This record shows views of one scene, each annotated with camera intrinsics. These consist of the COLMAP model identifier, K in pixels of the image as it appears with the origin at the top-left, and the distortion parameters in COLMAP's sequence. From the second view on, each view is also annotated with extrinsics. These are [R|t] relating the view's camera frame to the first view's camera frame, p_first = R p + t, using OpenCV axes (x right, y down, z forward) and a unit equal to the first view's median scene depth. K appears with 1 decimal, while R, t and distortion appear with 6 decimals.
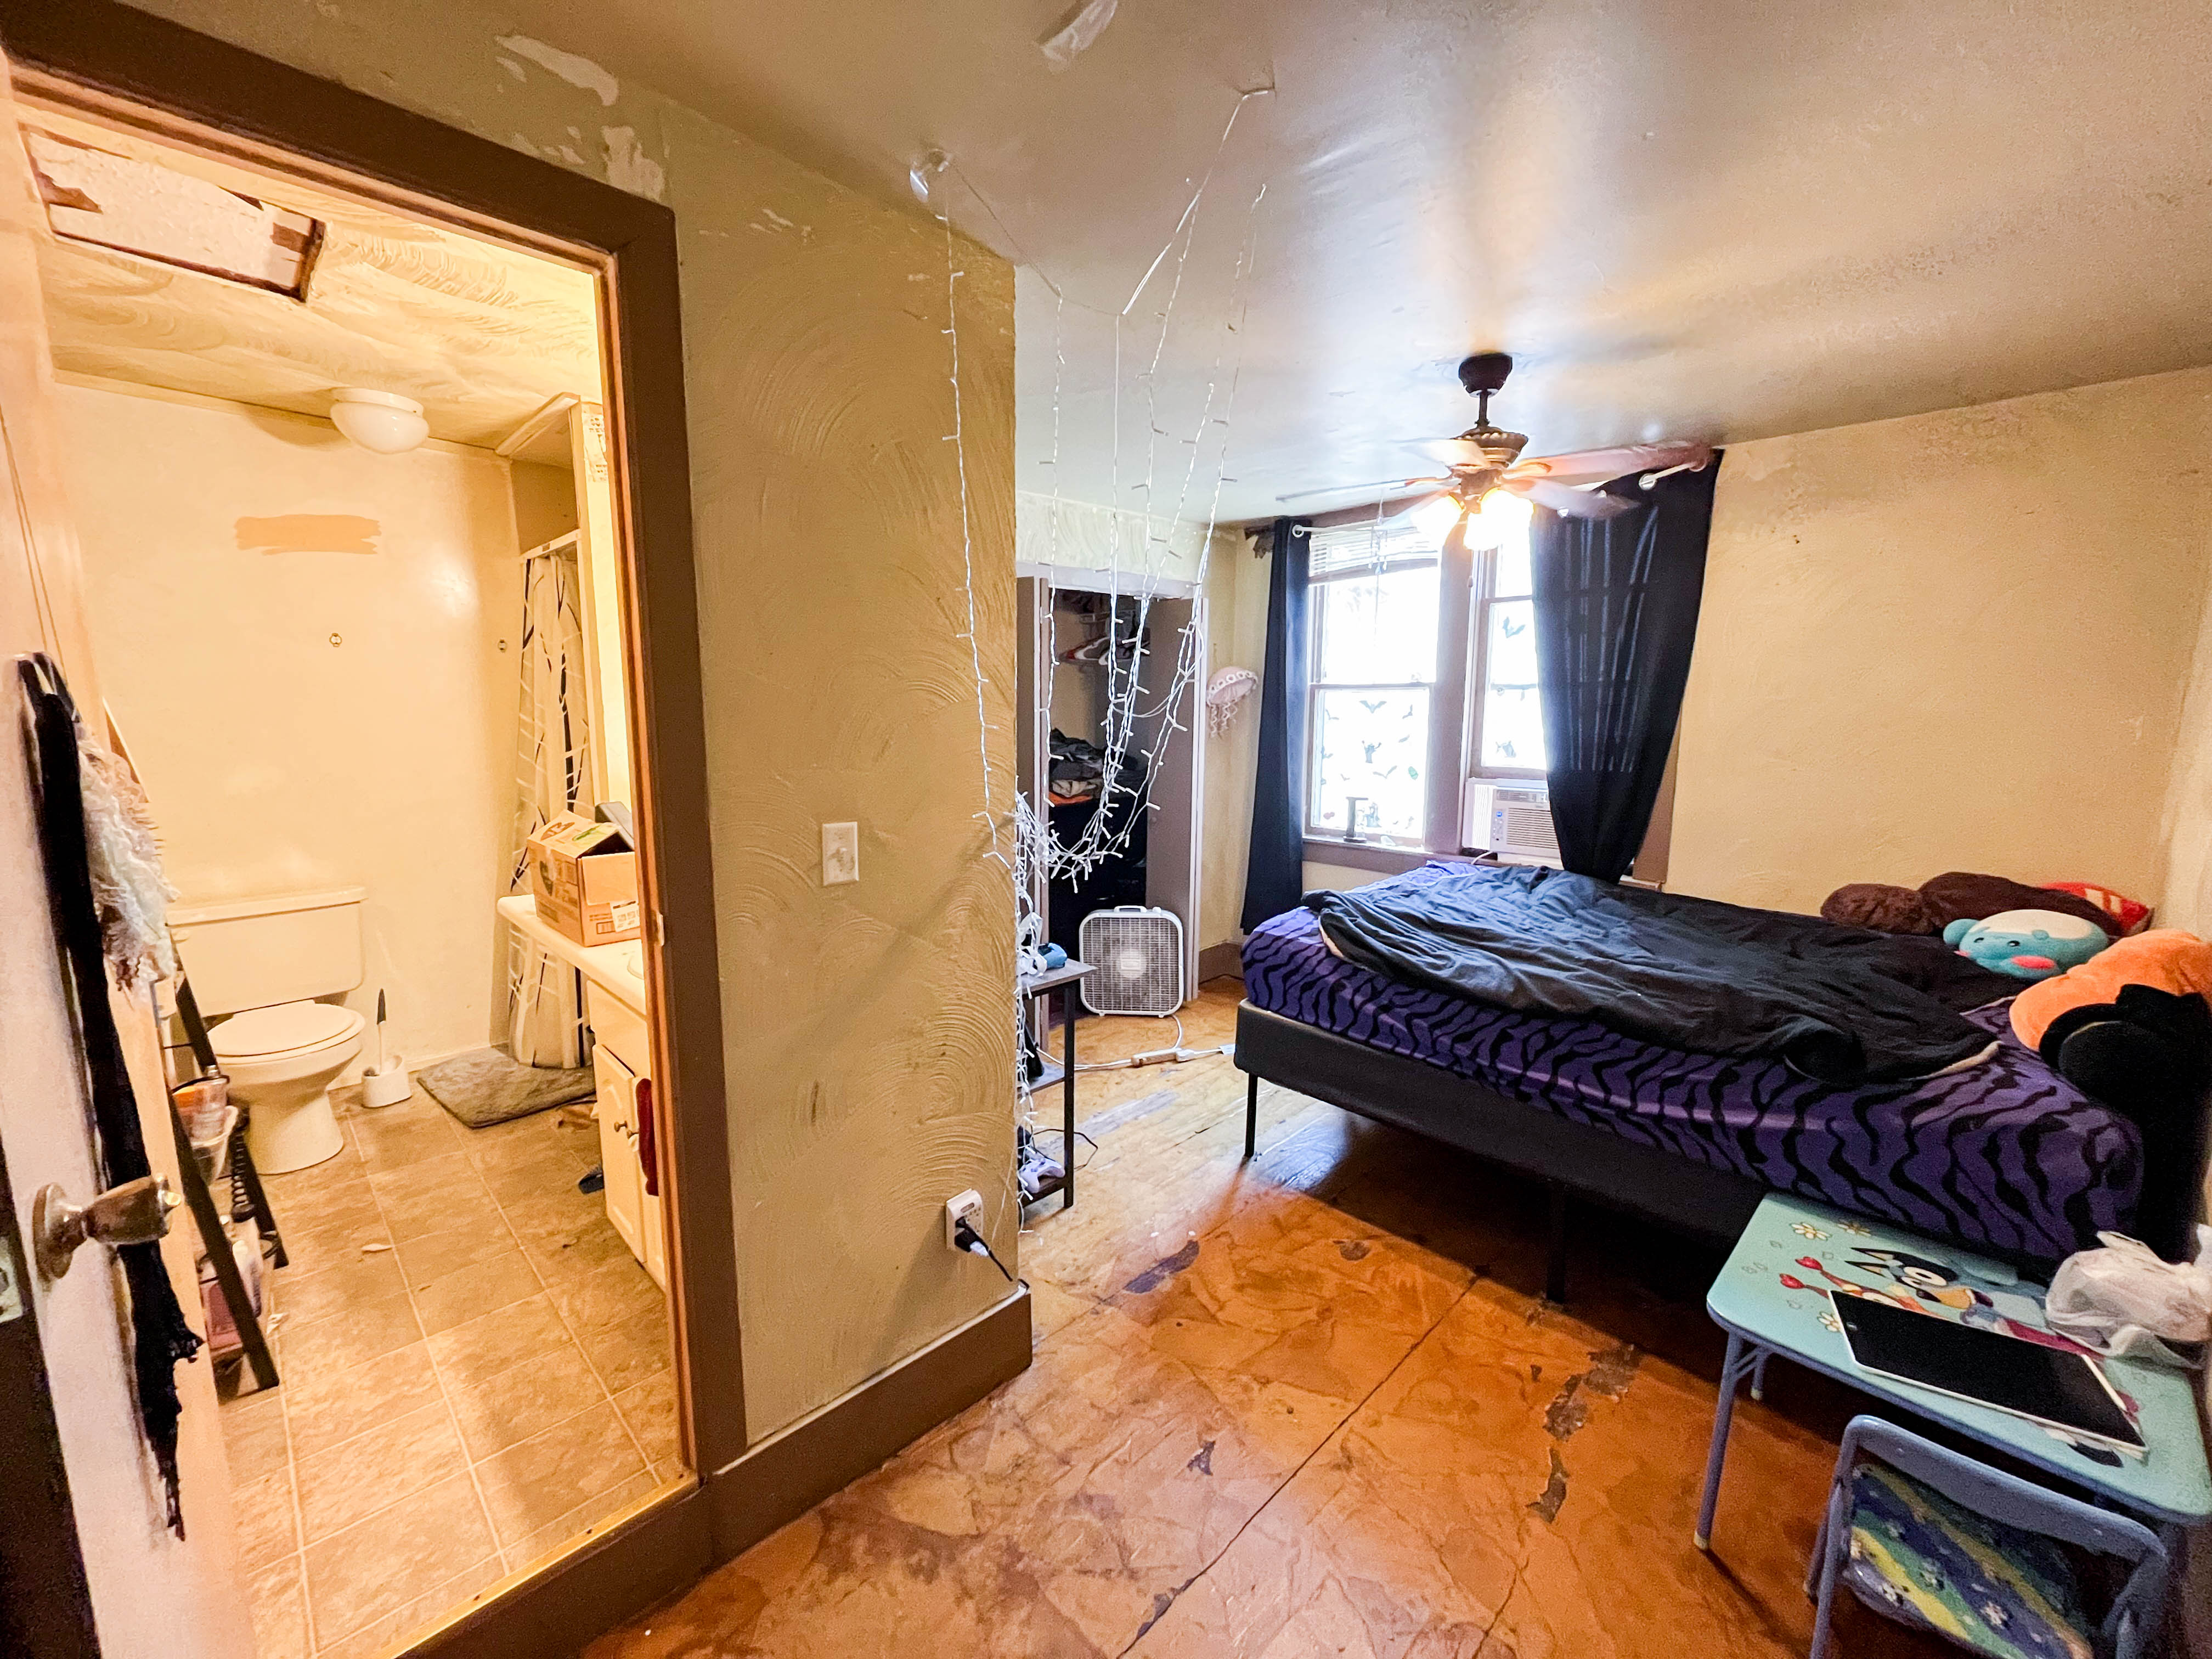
lens RADIAL K [[900.9, 0, 1104.8], [0, 900.9, 830.5], [0, 0, 1]] dist [-0.001918, -0.000099]
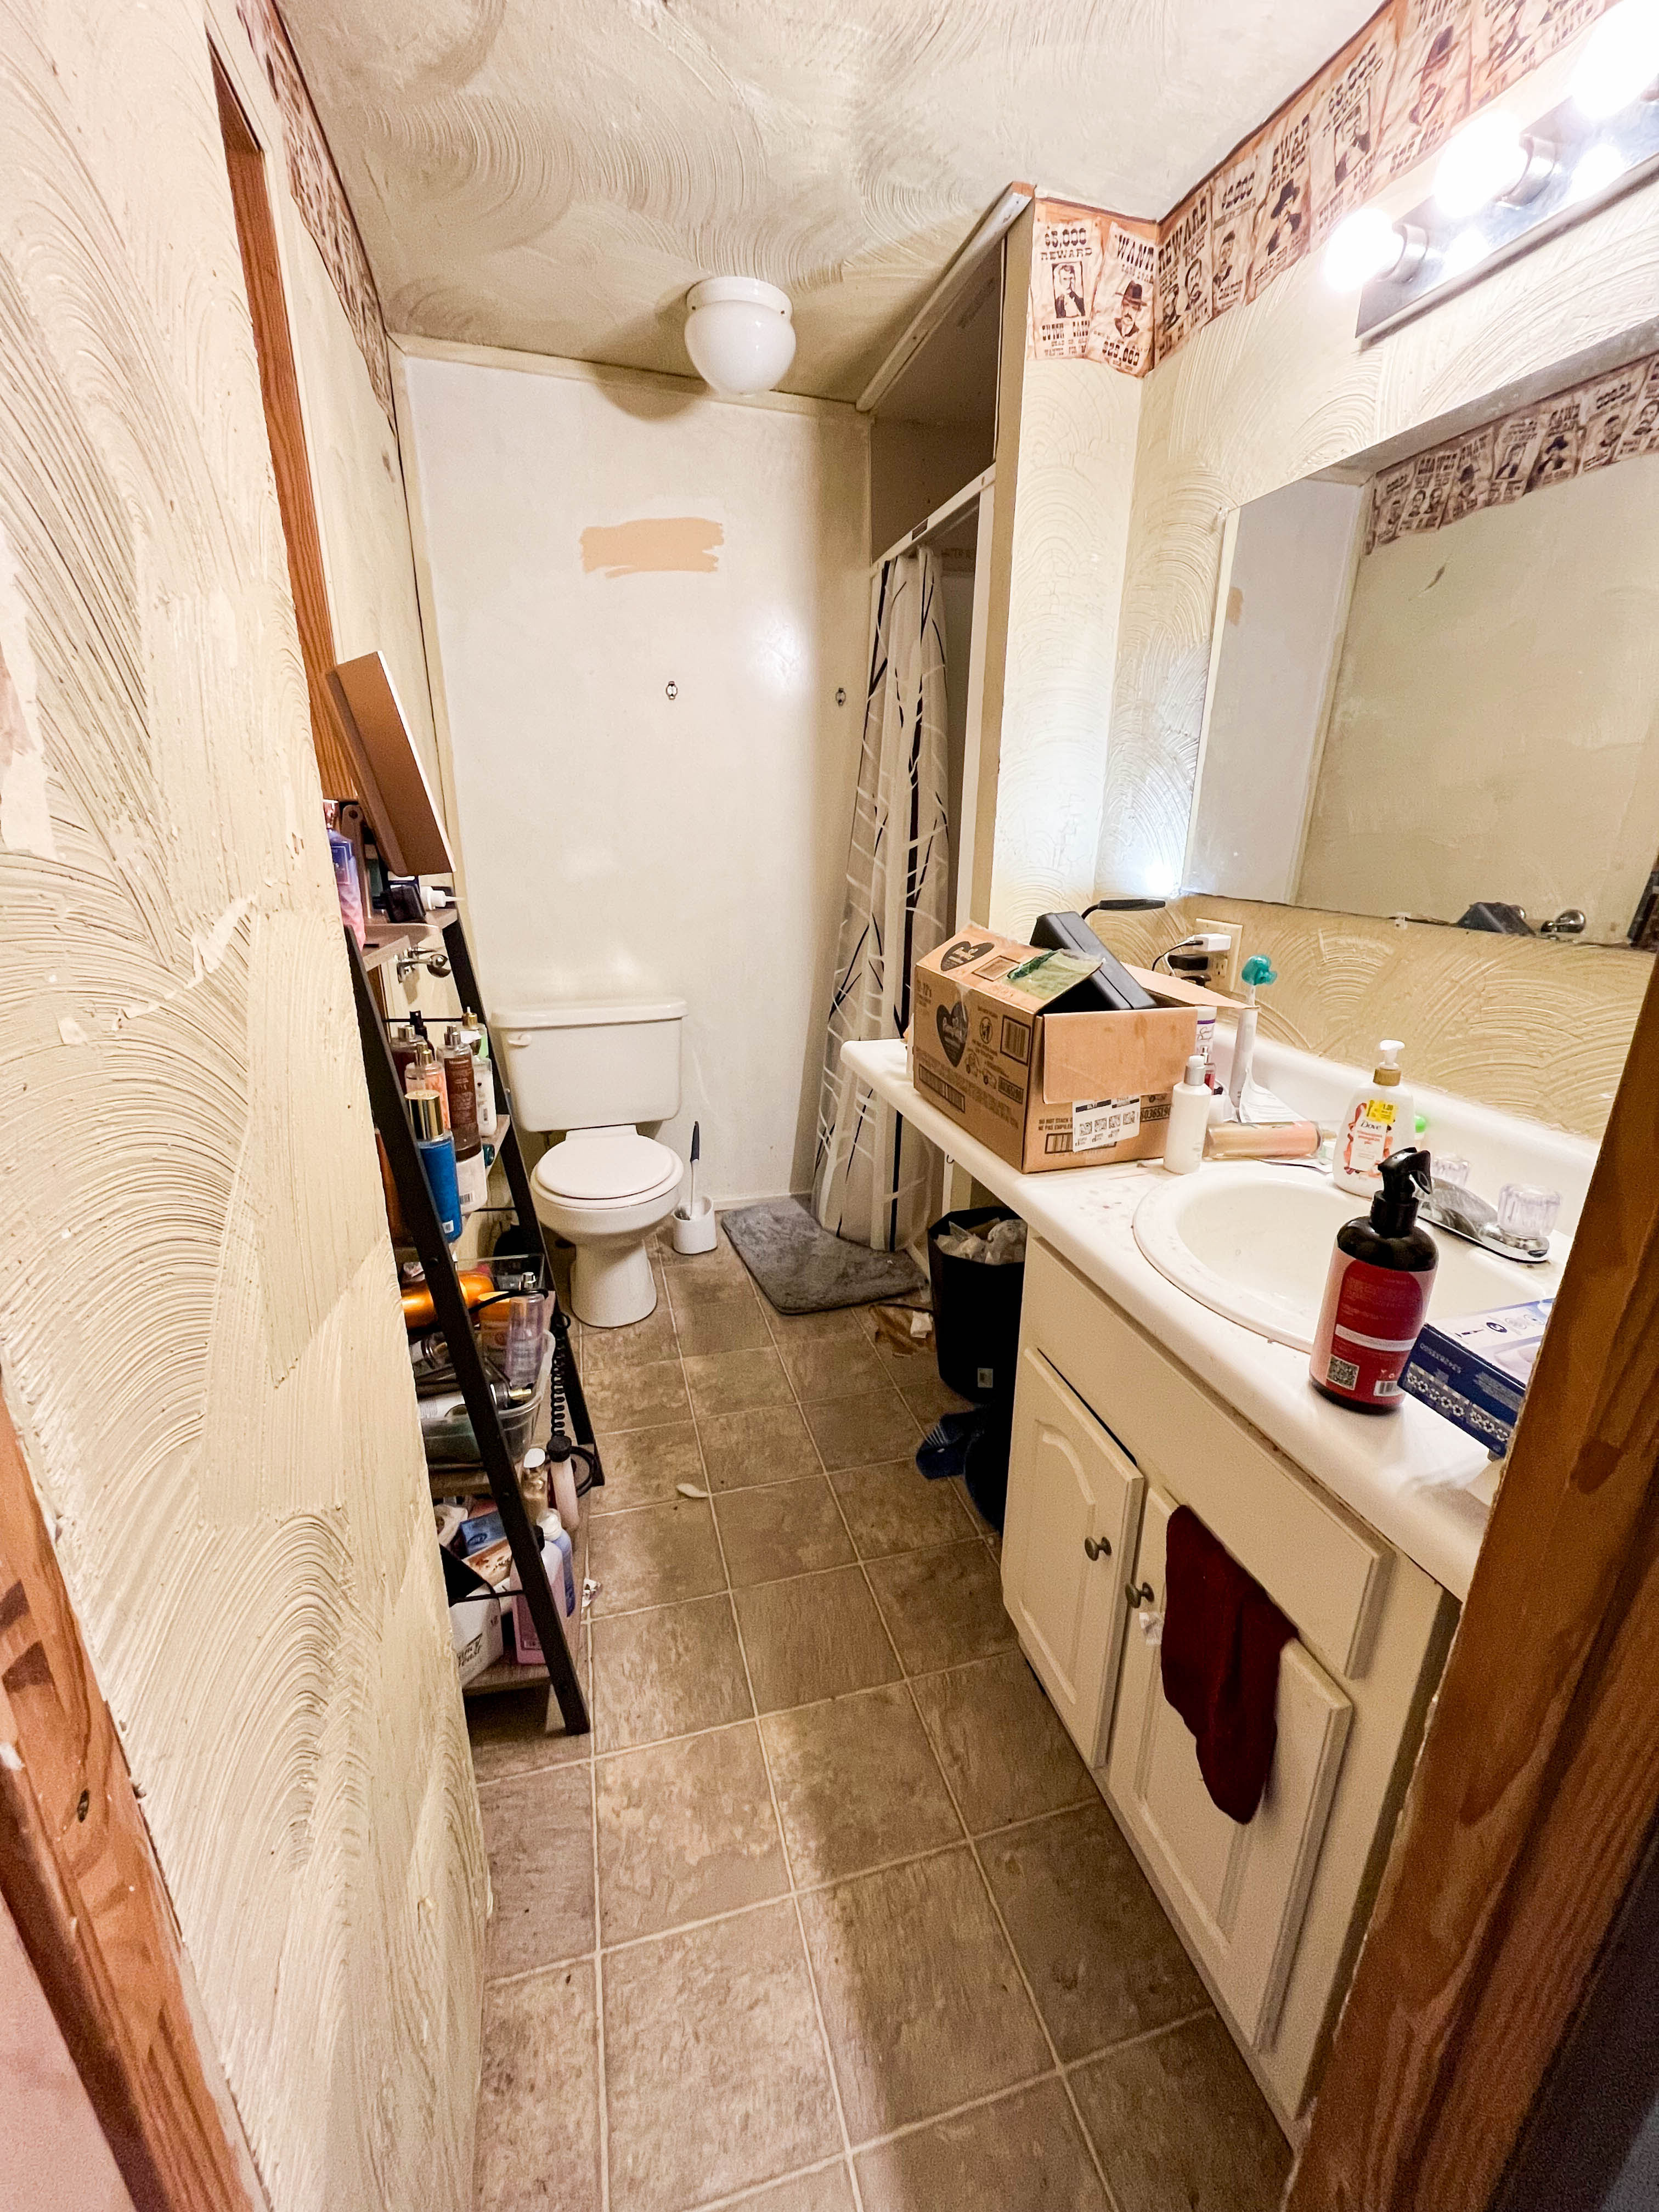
lens RADIAL K [[900.9, 0, 832.7], [0, 900.9, 1107.8], [0, 0, 1]] dist [-0.001918, -0.000099]
pose [[0.873654, 0.153194, -0.461801, -0.309862], [-0.075784, 0.980400, 0.181859, -0.002417], [0.480609, -0.123885, 0.868140, 0.334389]]
